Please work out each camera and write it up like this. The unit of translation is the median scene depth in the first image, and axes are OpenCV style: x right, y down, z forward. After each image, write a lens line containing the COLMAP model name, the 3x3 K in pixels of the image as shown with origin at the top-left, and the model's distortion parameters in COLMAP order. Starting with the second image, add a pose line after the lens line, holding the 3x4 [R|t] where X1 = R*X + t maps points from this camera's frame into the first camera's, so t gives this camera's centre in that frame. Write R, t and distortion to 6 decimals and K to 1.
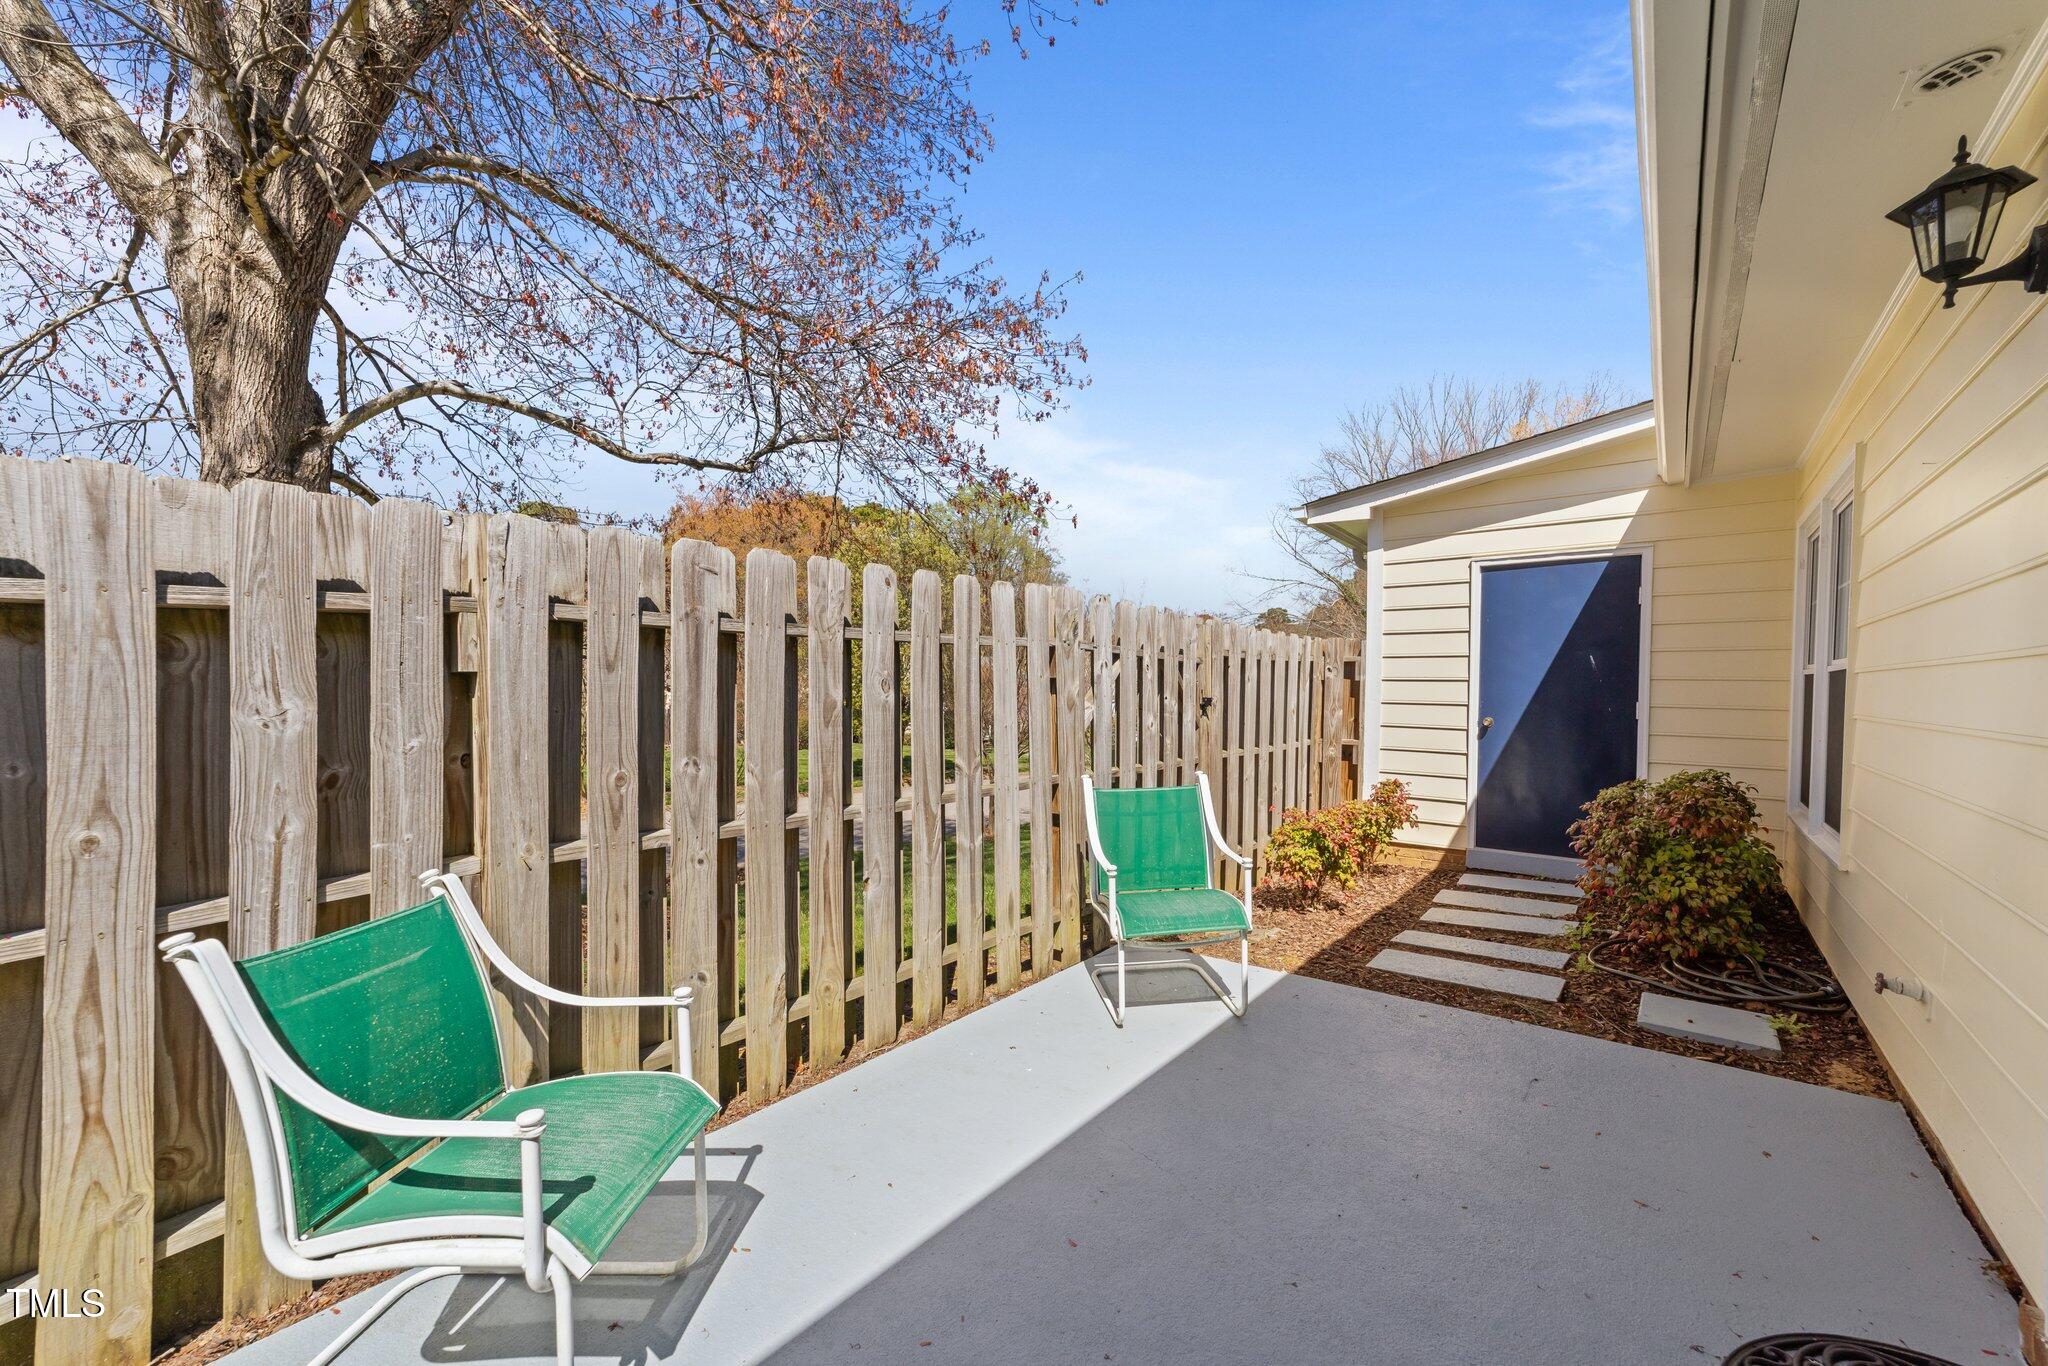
lens RADIAL K [[803.6, 0, 1016.9], [0, 803.6, 693.7], [0, 0, 1]] dist [0.000523, 0.006472]
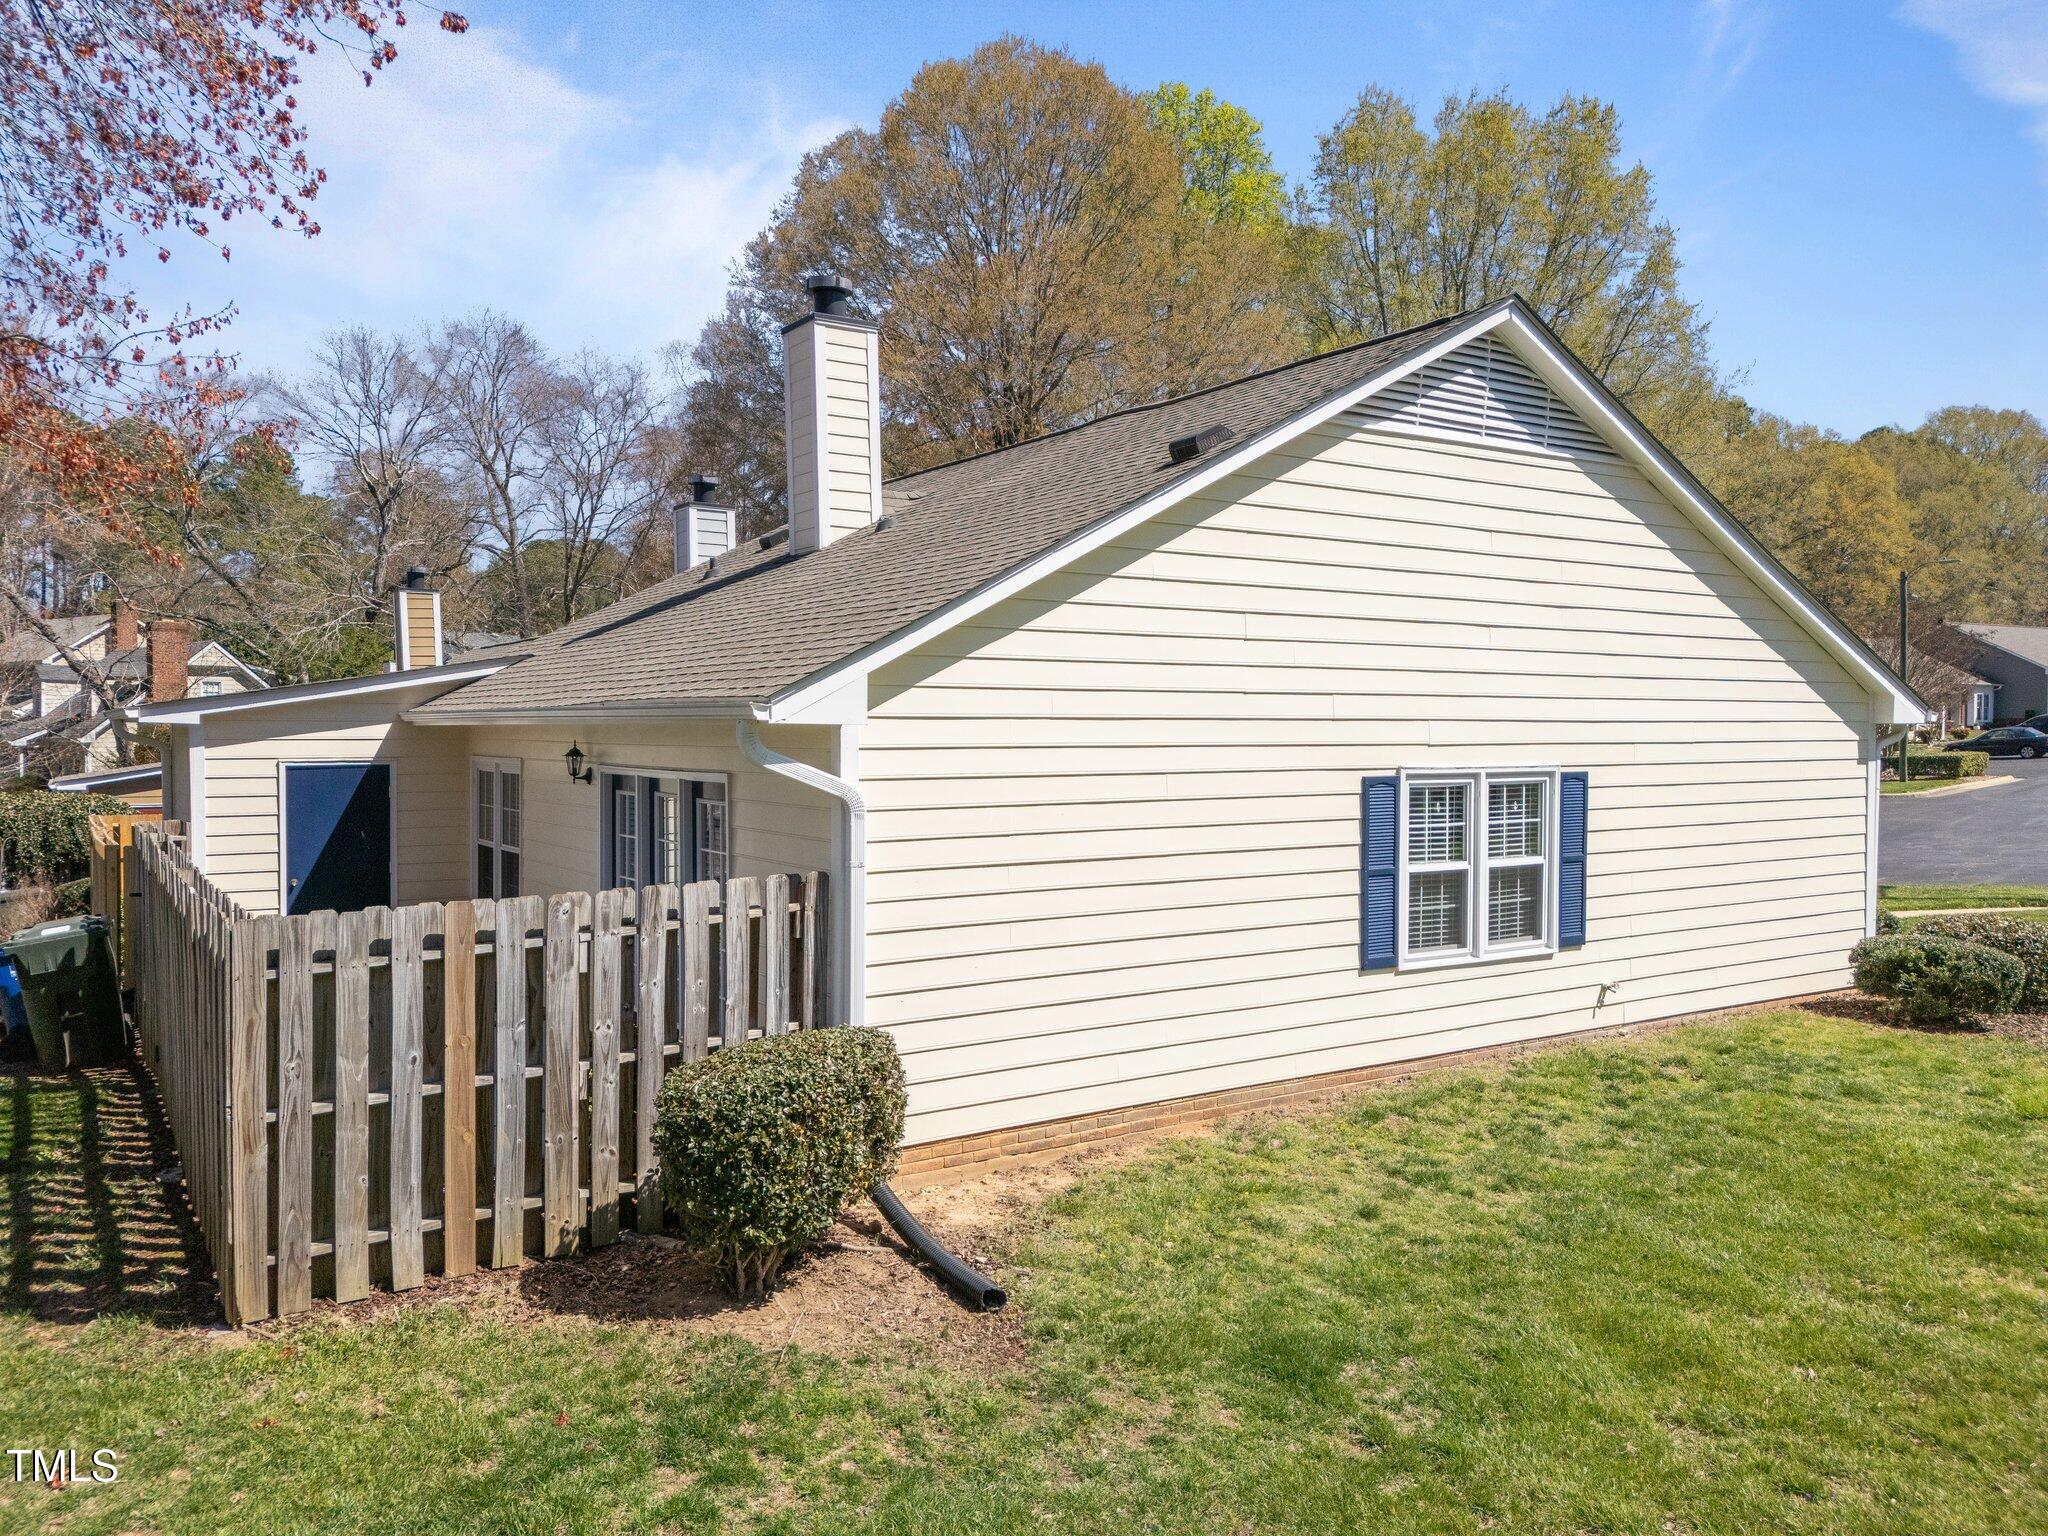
lens RADIAL K [[1473.1, 0, 1011.3], [0, 1473.1, 796.0], [0, 0, 1]] dist [0.068638, -0.079881]
pose [[0.304805, -0.052817, 0.950949, -2.048082], [0.019148, 0.998599, 0.049327, -0.306182], [-0.952222, 0.003174, 0.305389, -1.298372]]
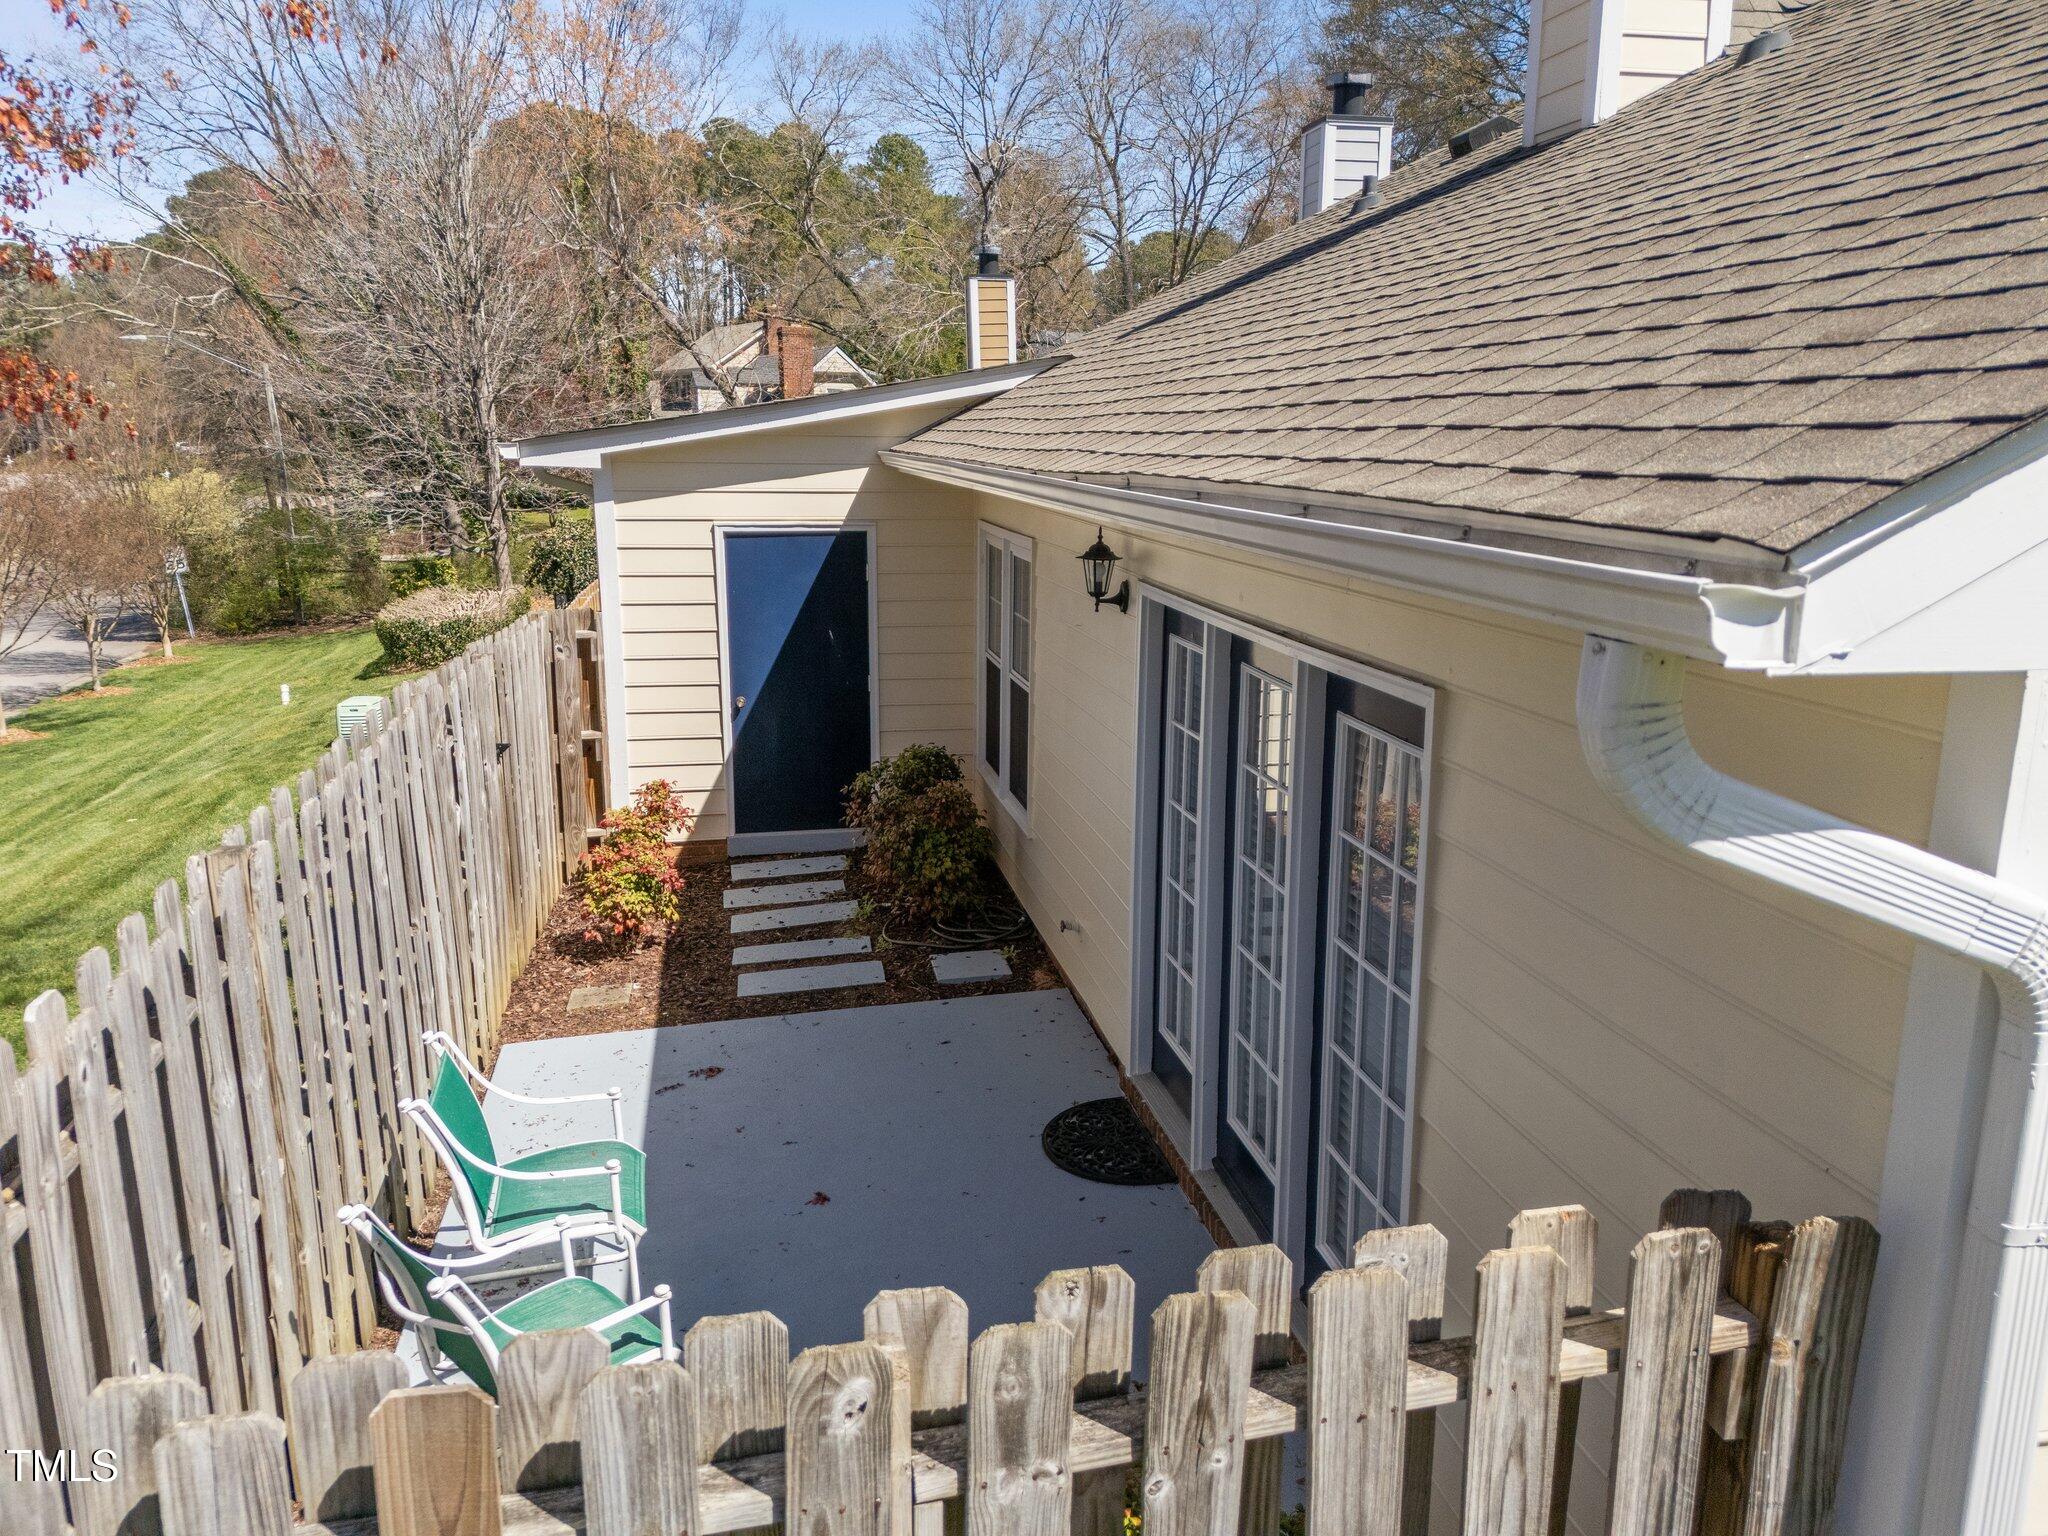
lens RADIAL K [[1503.3, 0, 1024.0], [0, 1503.3, 768.0], [0, 0, 1]] dist [0.093371, -0.094485]
pose [[0.642698, -0.175702, 0.745699, -0.757941], [0.018147, 0.976565, 0.214457, -0.380181], [-0.765904, -0.124299, 0.630825, -0.523727]]
